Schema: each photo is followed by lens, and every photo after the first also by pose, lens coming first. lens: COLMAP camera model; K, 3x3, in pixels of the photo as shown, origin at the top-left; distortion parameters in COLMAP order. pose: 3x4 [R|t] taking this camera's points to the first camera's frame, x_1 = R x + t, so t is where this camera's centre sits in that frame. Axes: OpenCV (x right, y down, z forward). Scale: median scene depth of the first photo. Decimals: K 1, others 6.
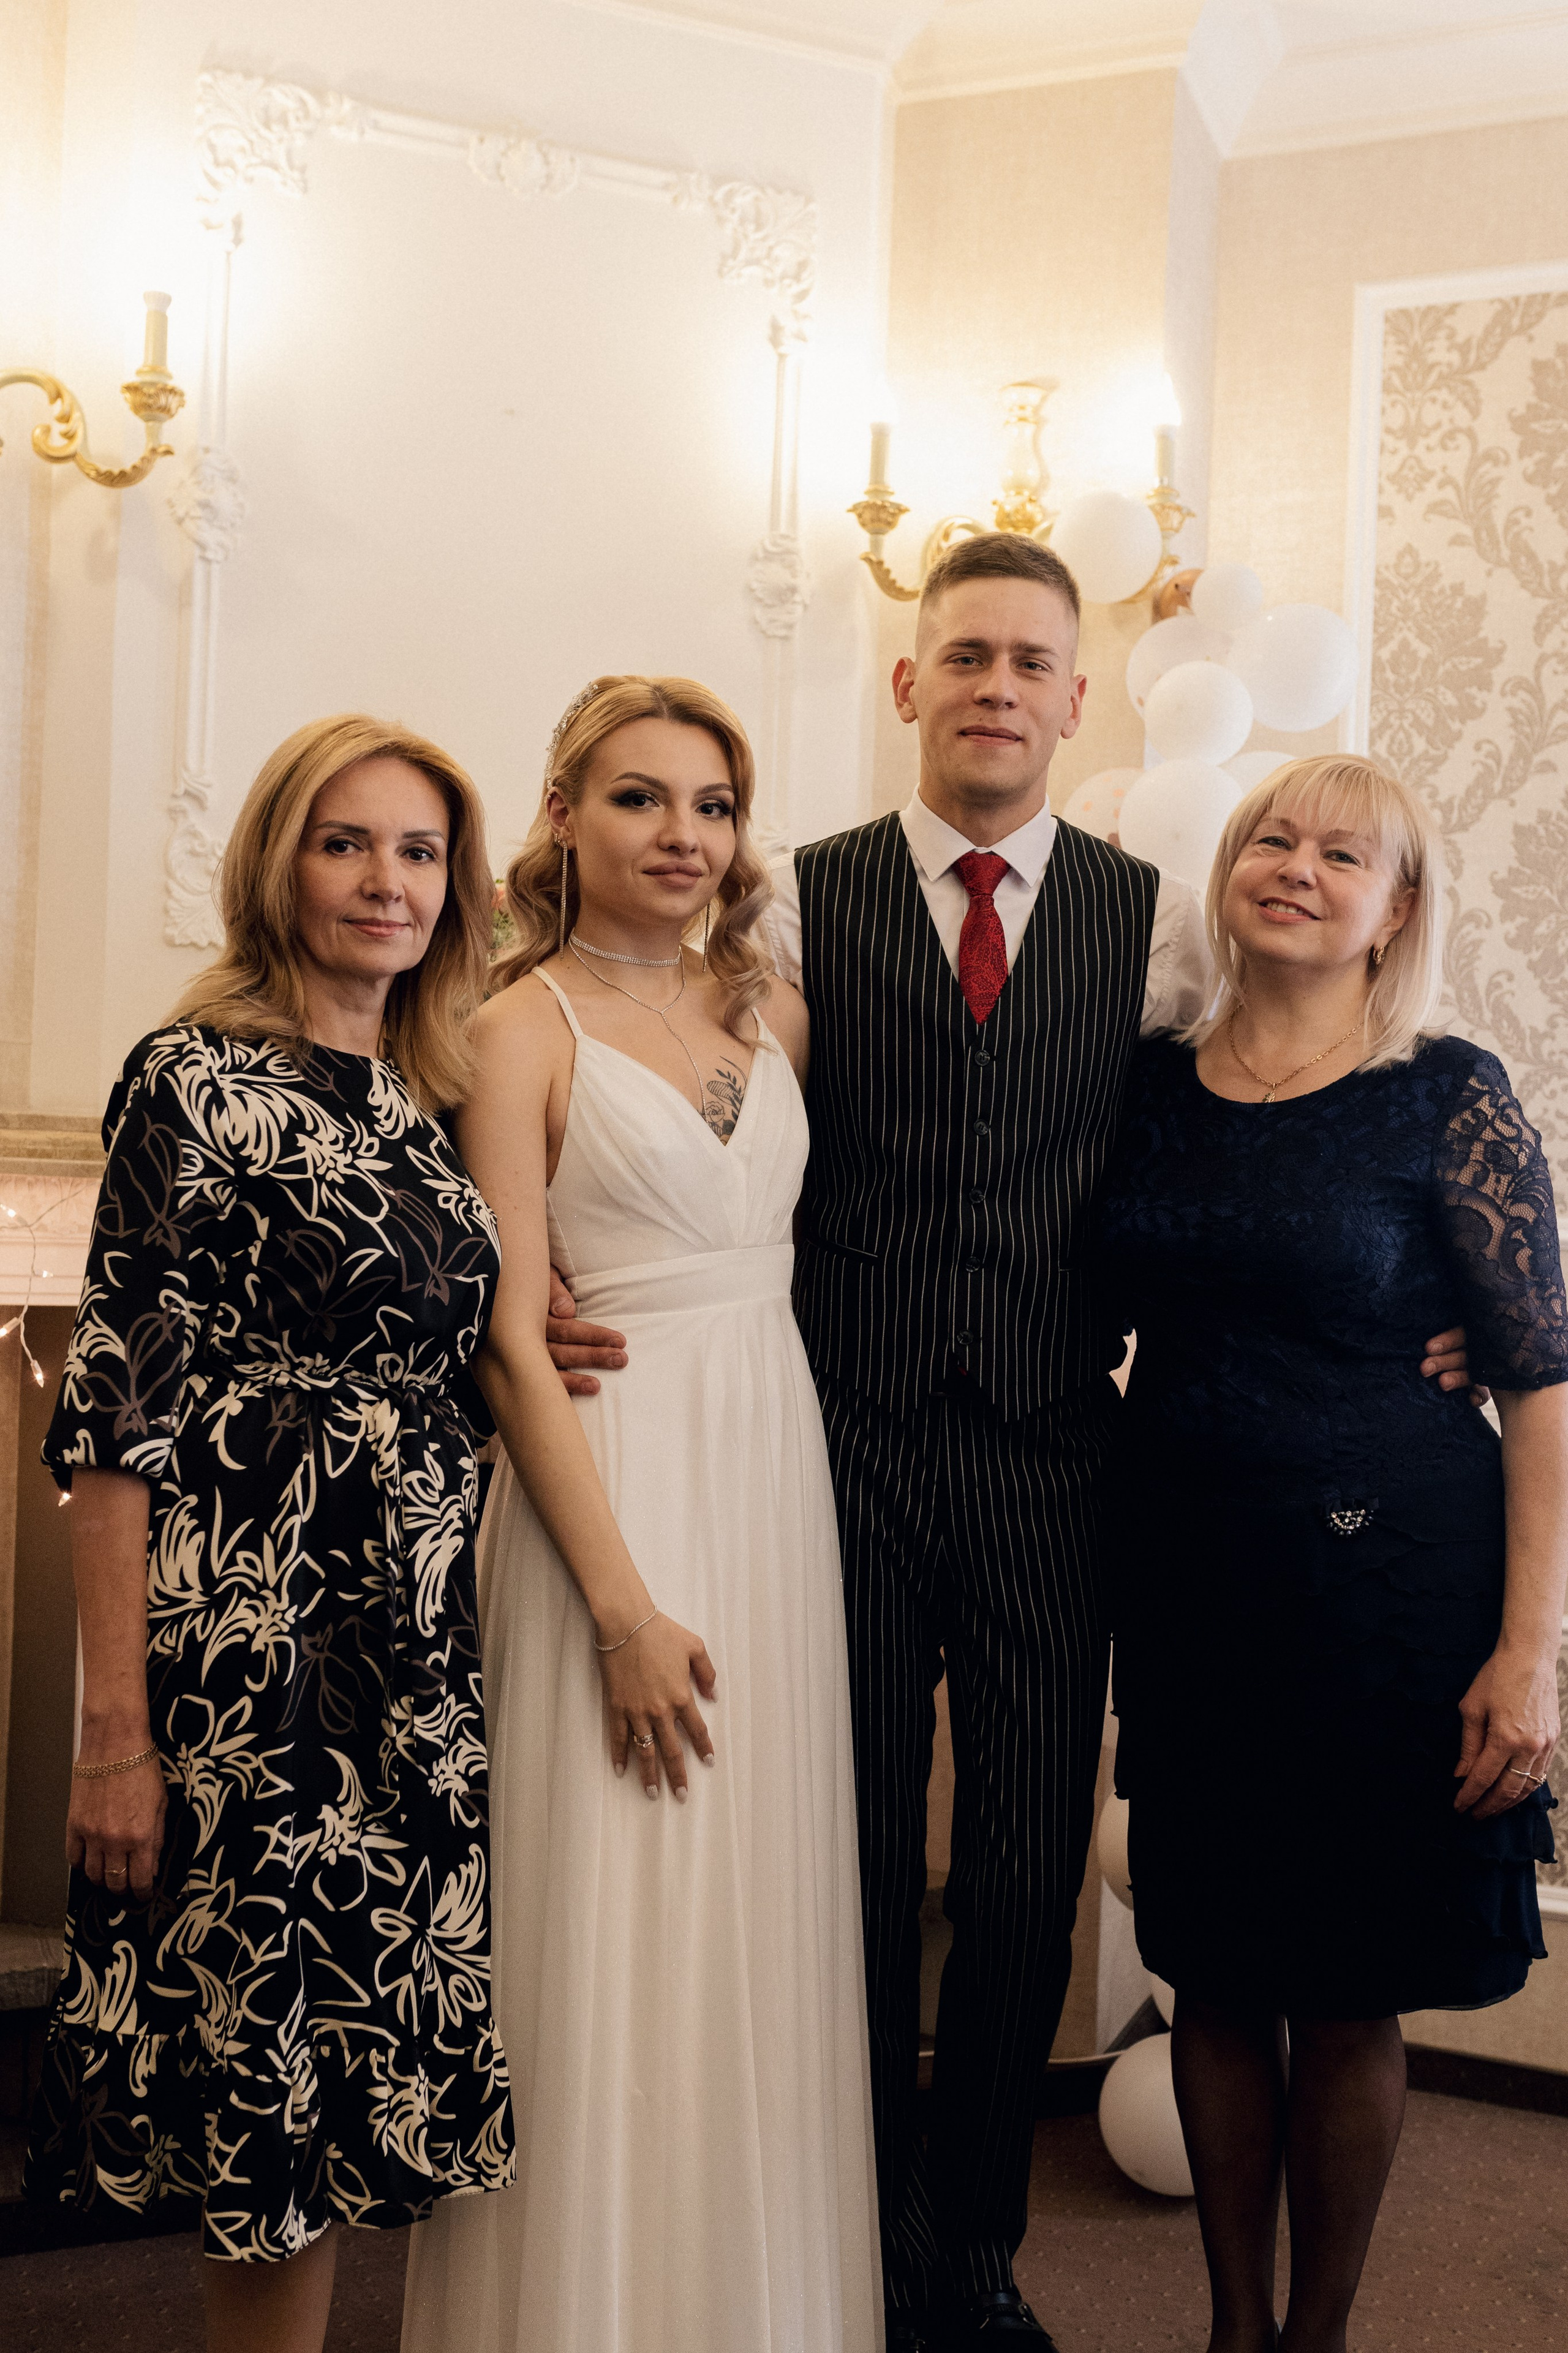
lens RADIAL K [[2354.5, 0, 750.5], [0, 2354.5, 1197.9], [0, 0, 1]] dist [-0.004234, 0.001658]
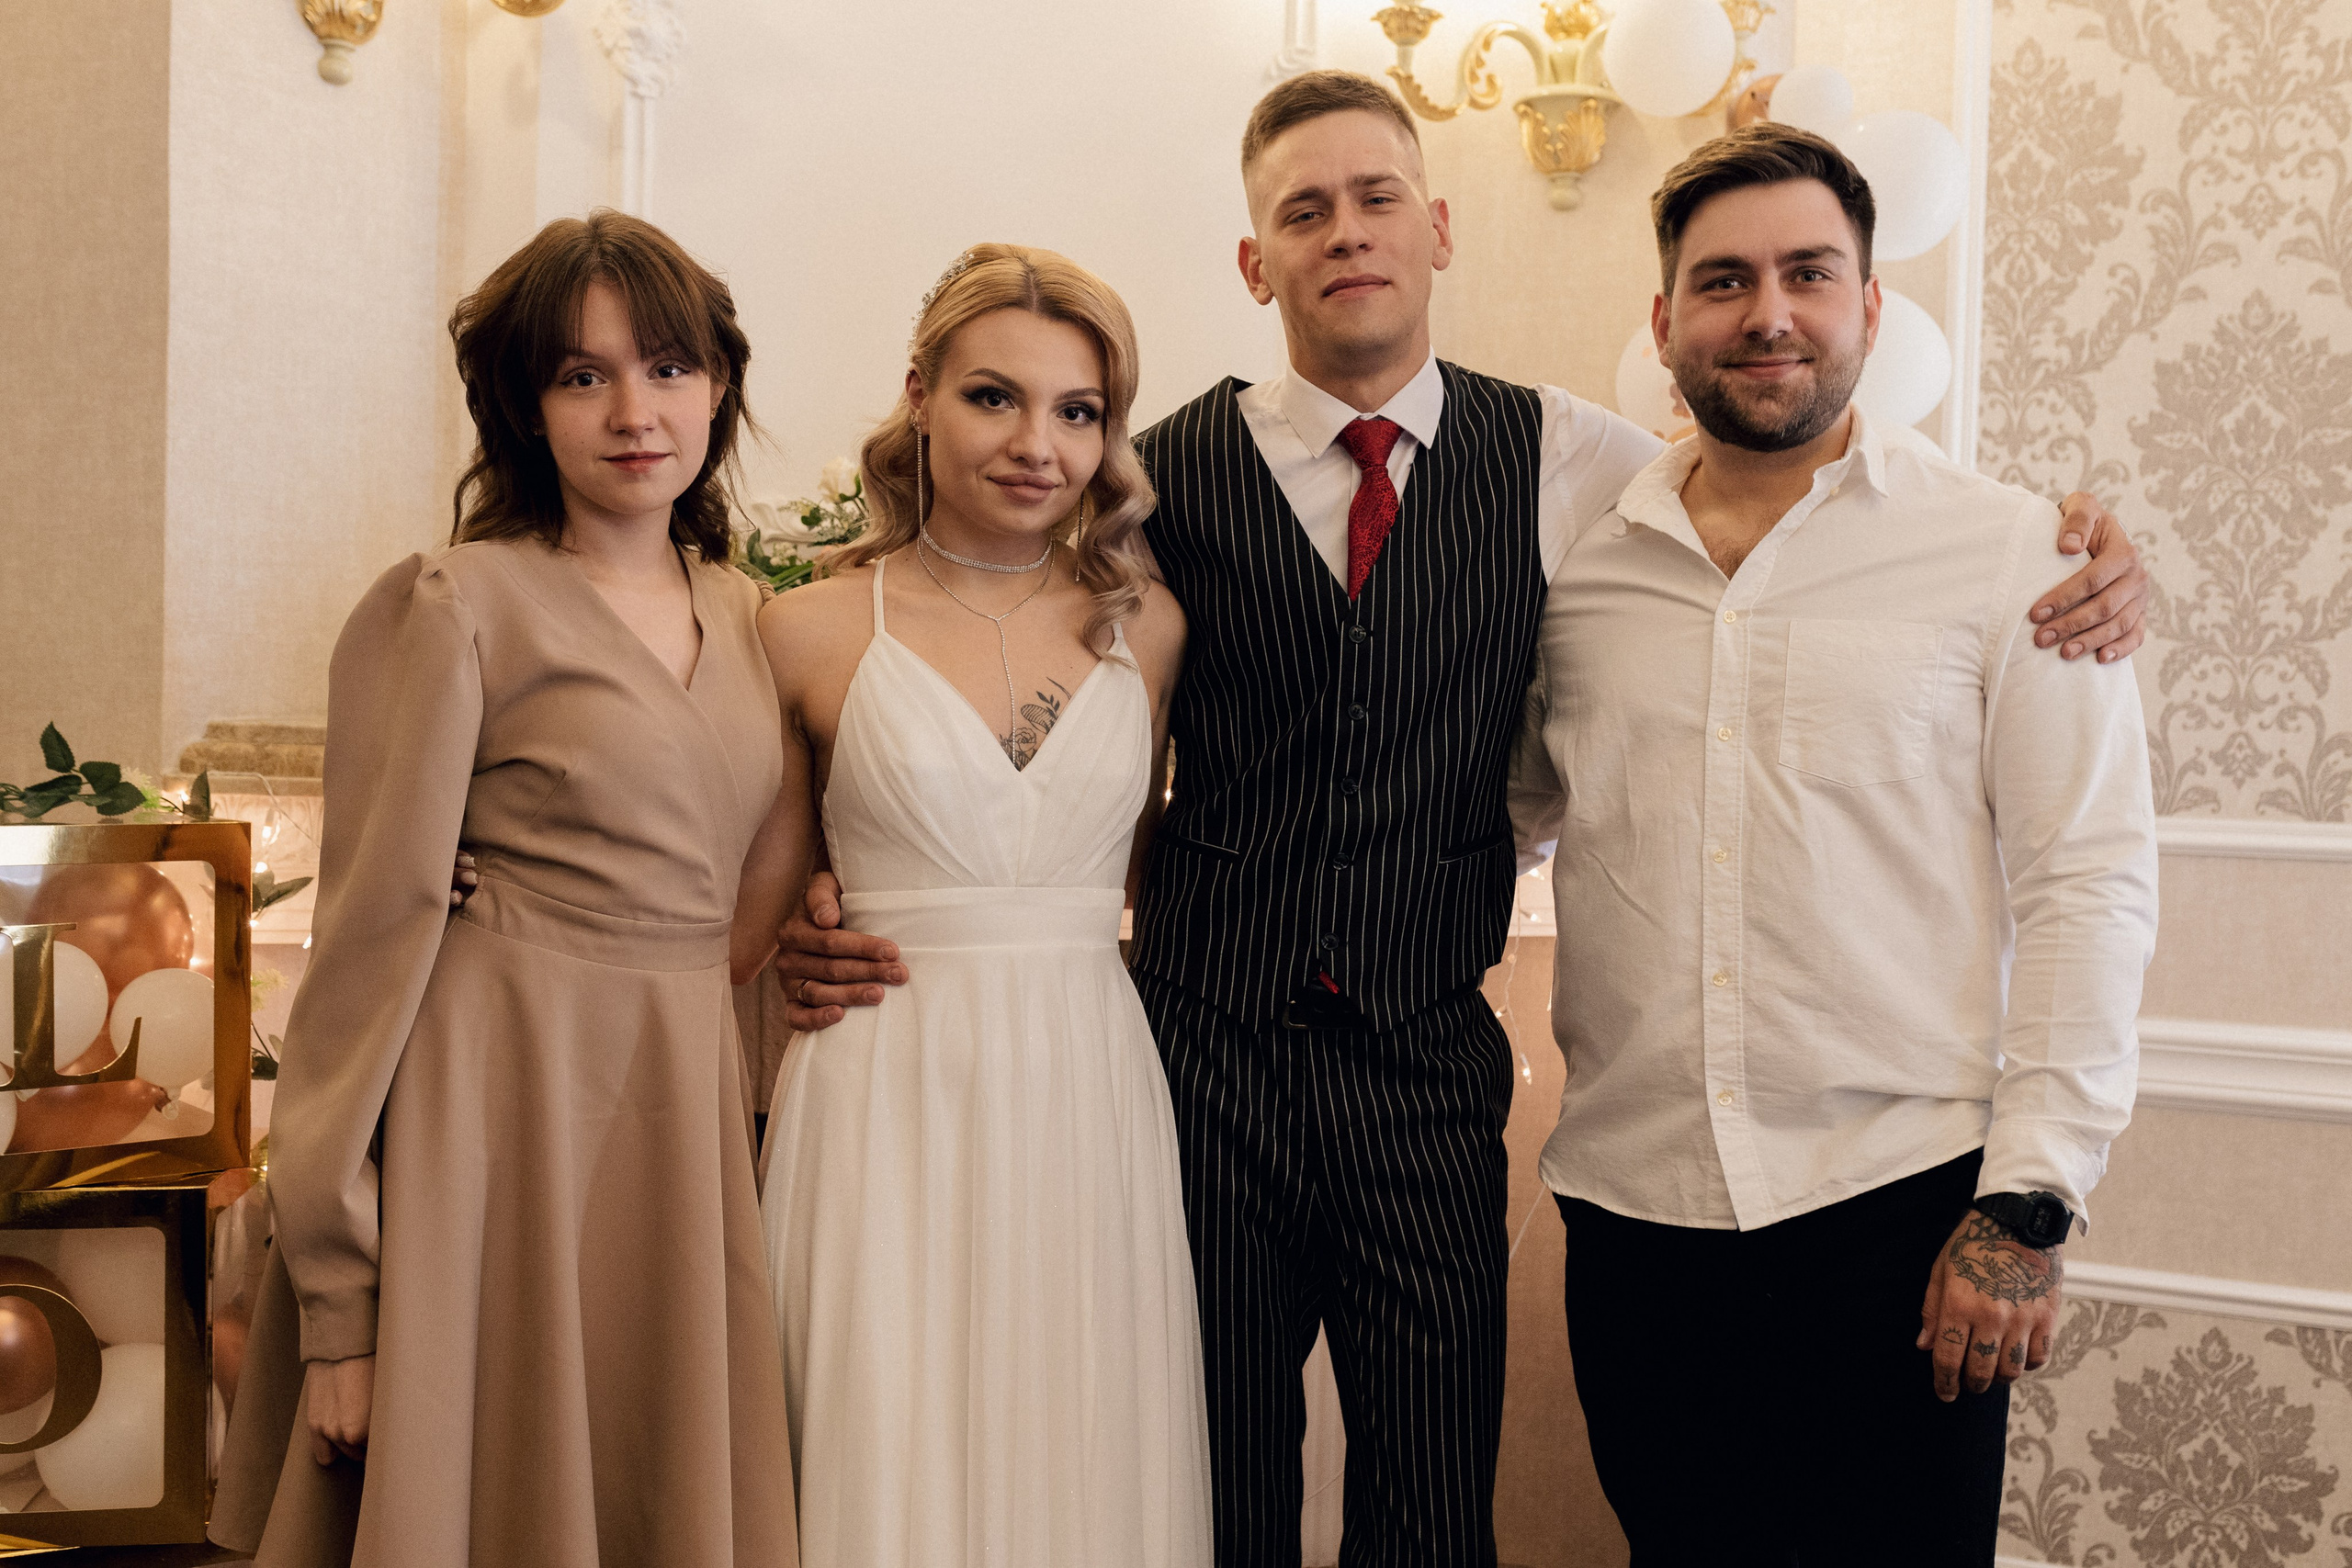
lens RADIAL K [[2413.3, 0, 1182.4], [0, 2413.3, 790.8], [0, 0, 1]] dist [-0.006046, 0.010771]
pose [[0.997362, -0.008882, -0.072042, 0.031605], [0.010116, 0.999808, 0.016778, -0.020186], [0.071879, -0.017463, 0.997260, 0.092308]]
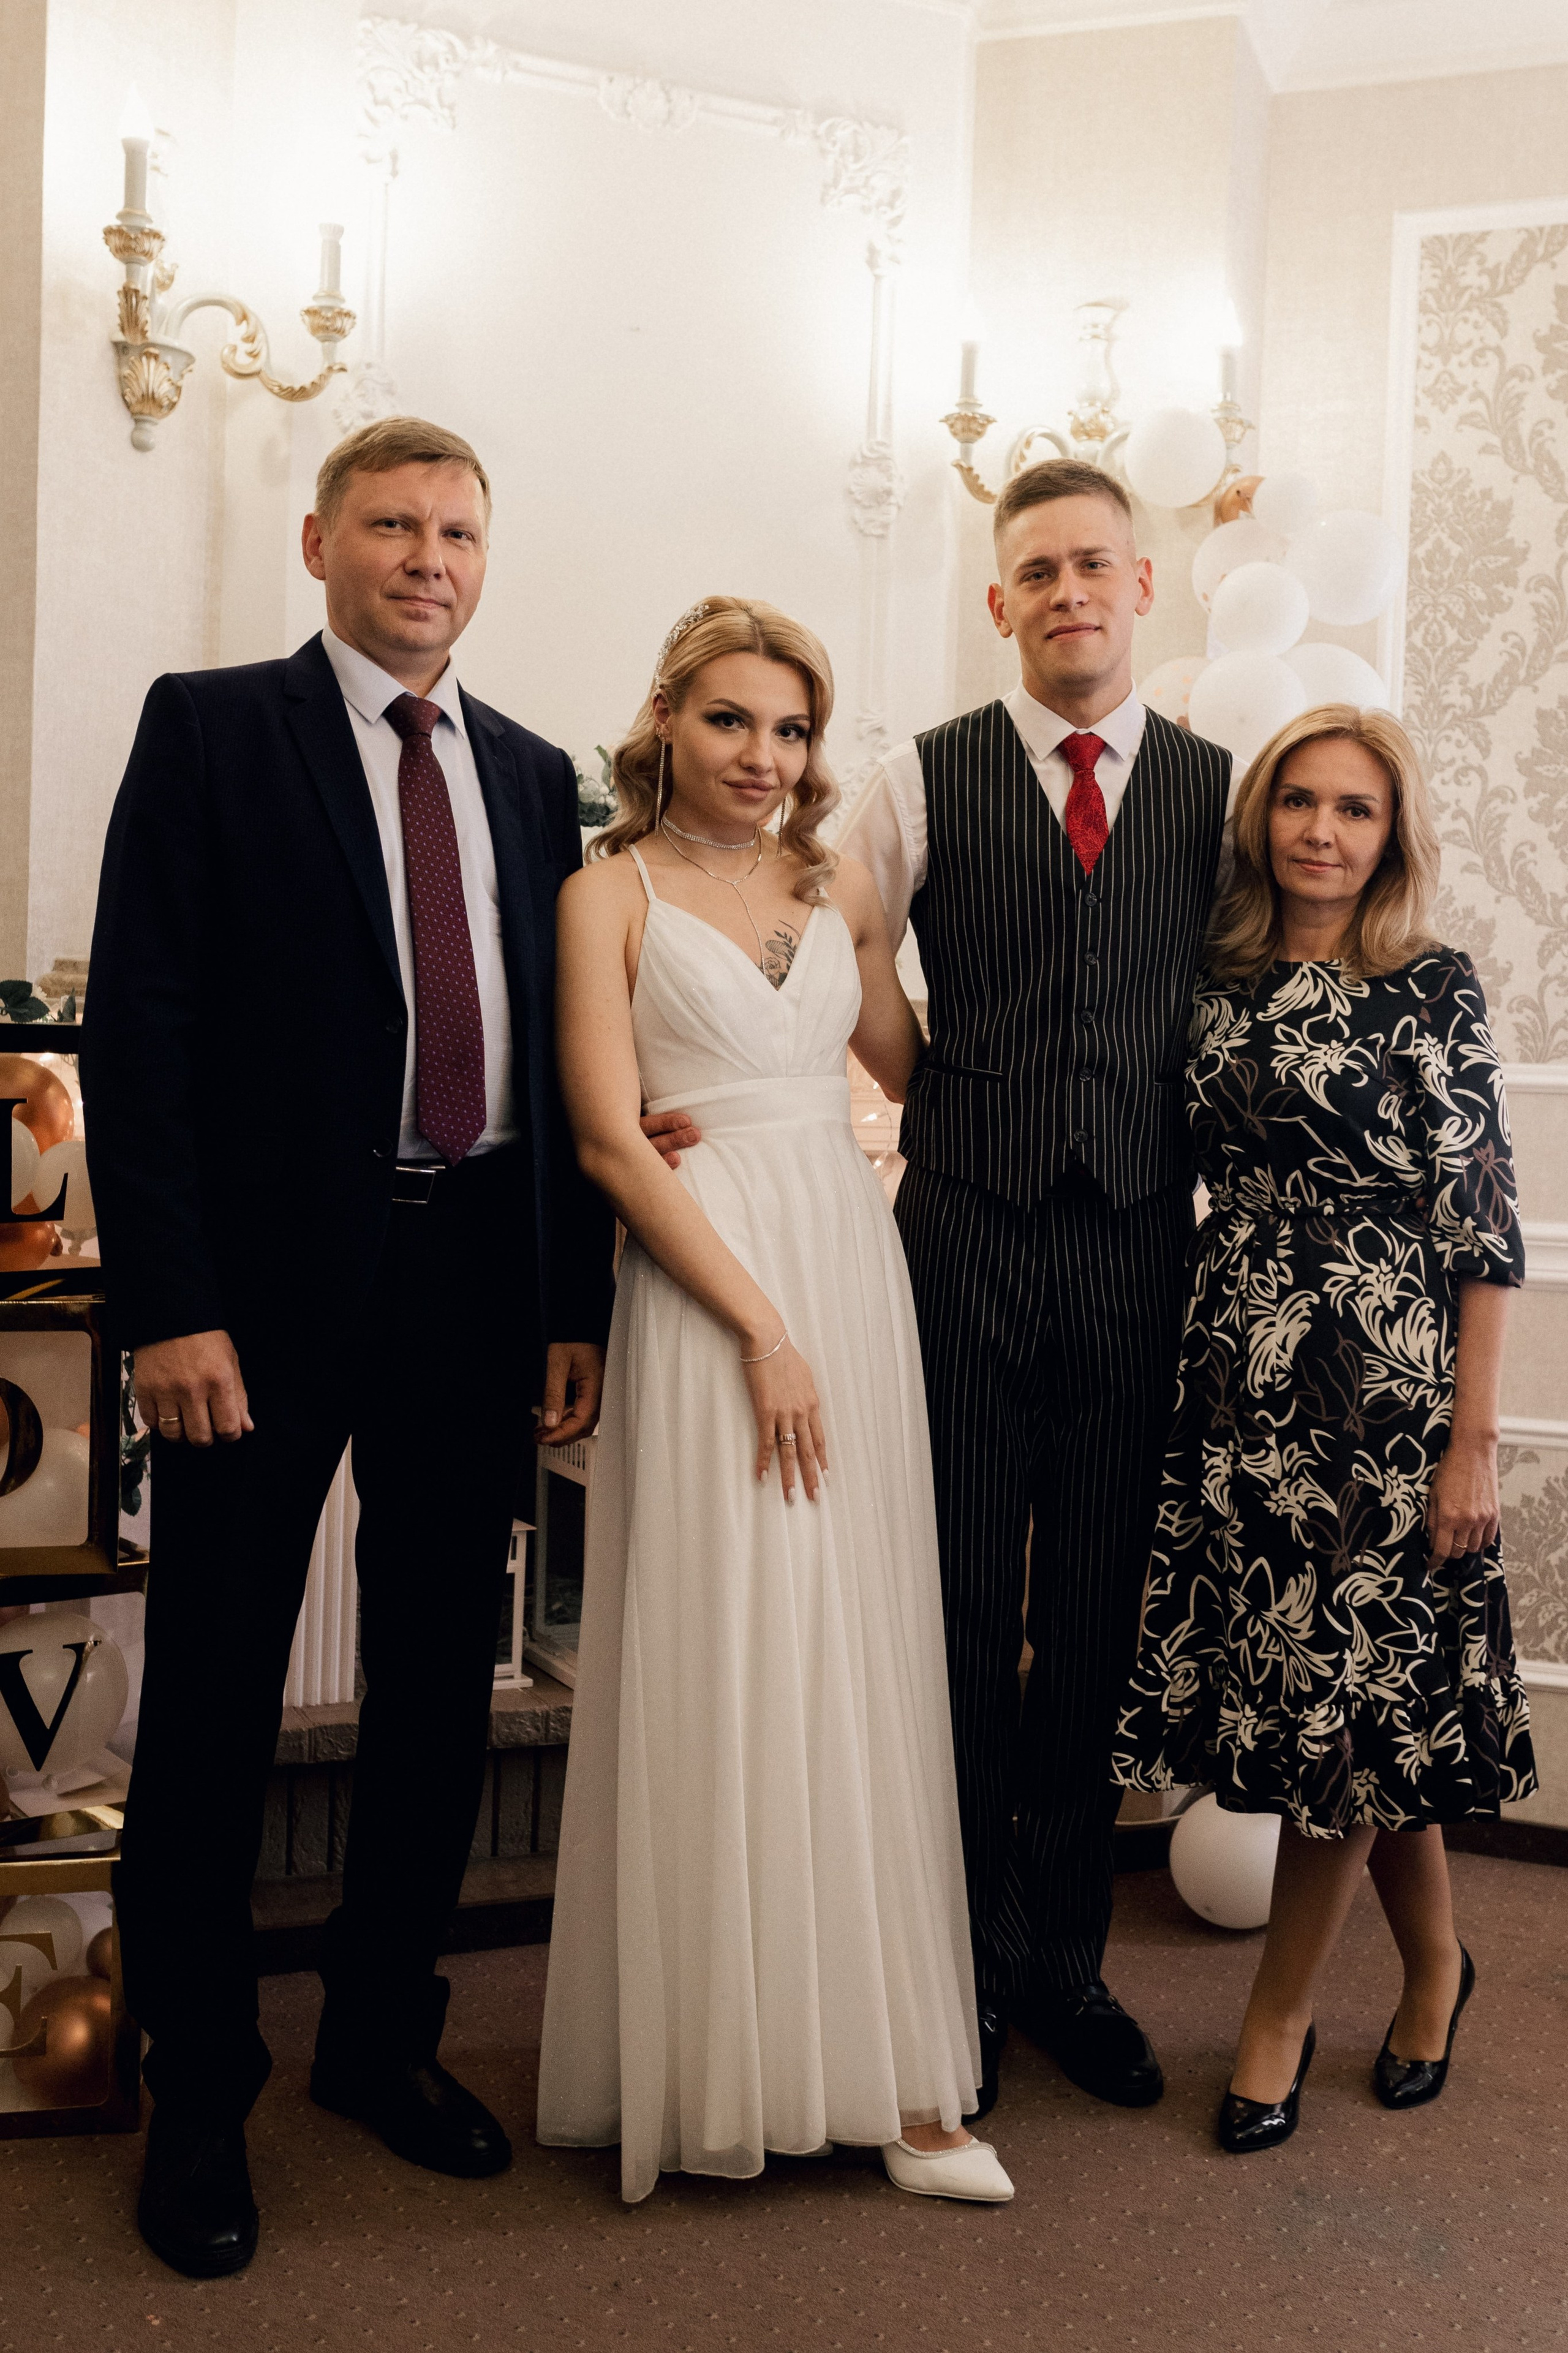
lens RADIAL K [[2449.1, 0, 794.5], [0, 2449.1, 1142.8], [0, 0, 1]] dist [-0.003736, -0.001598]
pose [[0.999356, -0.003673, 0.035693, -0.065467], [0.002838, 0.999722, 0.023406, 0.016921], [-0.035769, -0.023290, 0.999089, -0.139739]]
